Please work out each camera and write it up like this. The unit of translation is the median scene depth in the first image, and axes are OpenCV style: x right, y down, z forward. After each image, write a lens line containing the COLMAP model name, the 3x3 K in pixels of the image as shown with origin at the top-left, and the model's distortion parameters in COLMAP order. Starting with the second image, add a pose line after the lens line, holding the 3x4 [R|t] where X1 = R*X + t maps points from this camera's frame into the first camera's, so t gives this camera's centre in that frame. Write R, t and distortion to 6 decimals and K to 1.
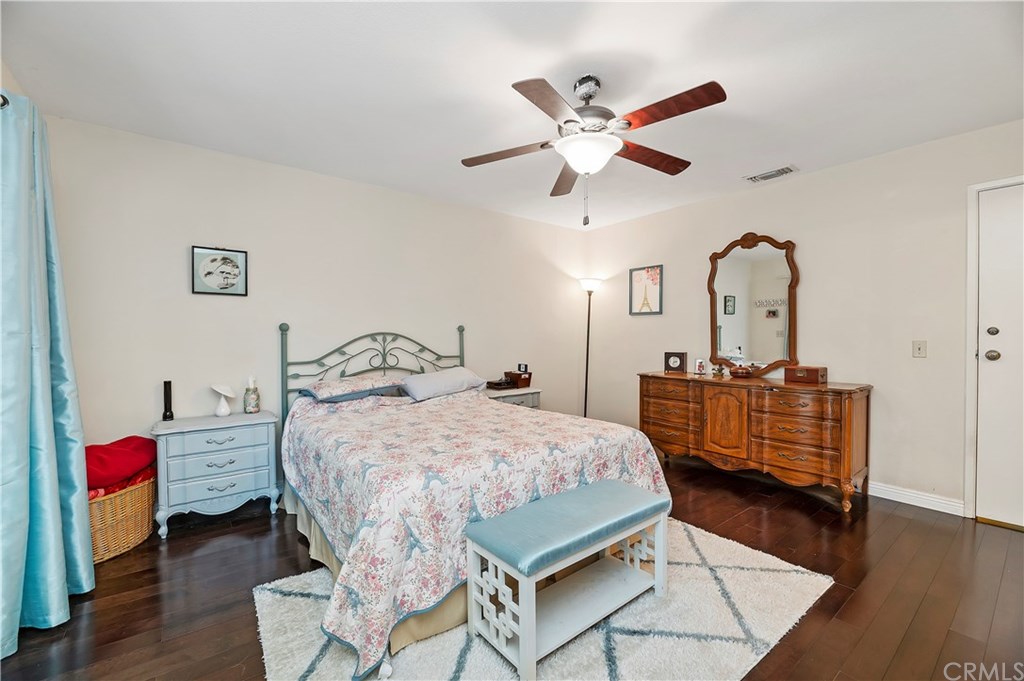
lens RADIAL K [[438.3, 0, 510.9], [0, 438.3, 340.0], [0, 0, 1]] dist [-0.004981, -0.000333]
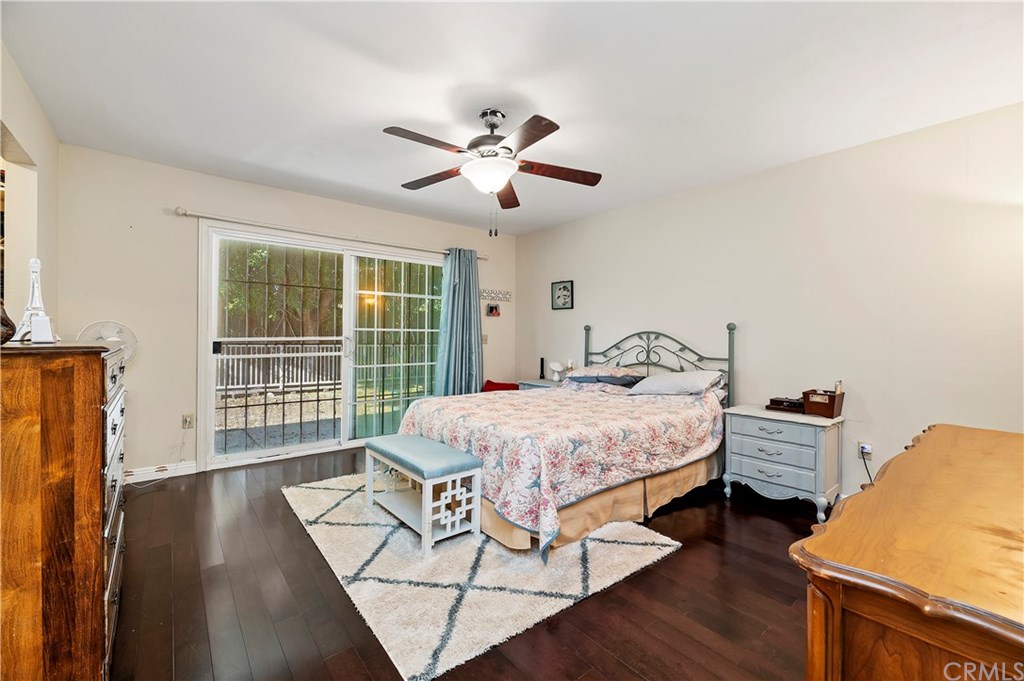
lens RADIAL K [[438.3, 0, 511.0], [0, 438.3, 335.6], [0, 0, 1]] dist [-0.004981, -0.000333]
pose [[0.006274, 0.005511, -0.999965, 0.823790], [-0.018383, 0.999816, 0.005394, -0.006167], [0.999811, 0.018349, 0.006374, 0.651405]]
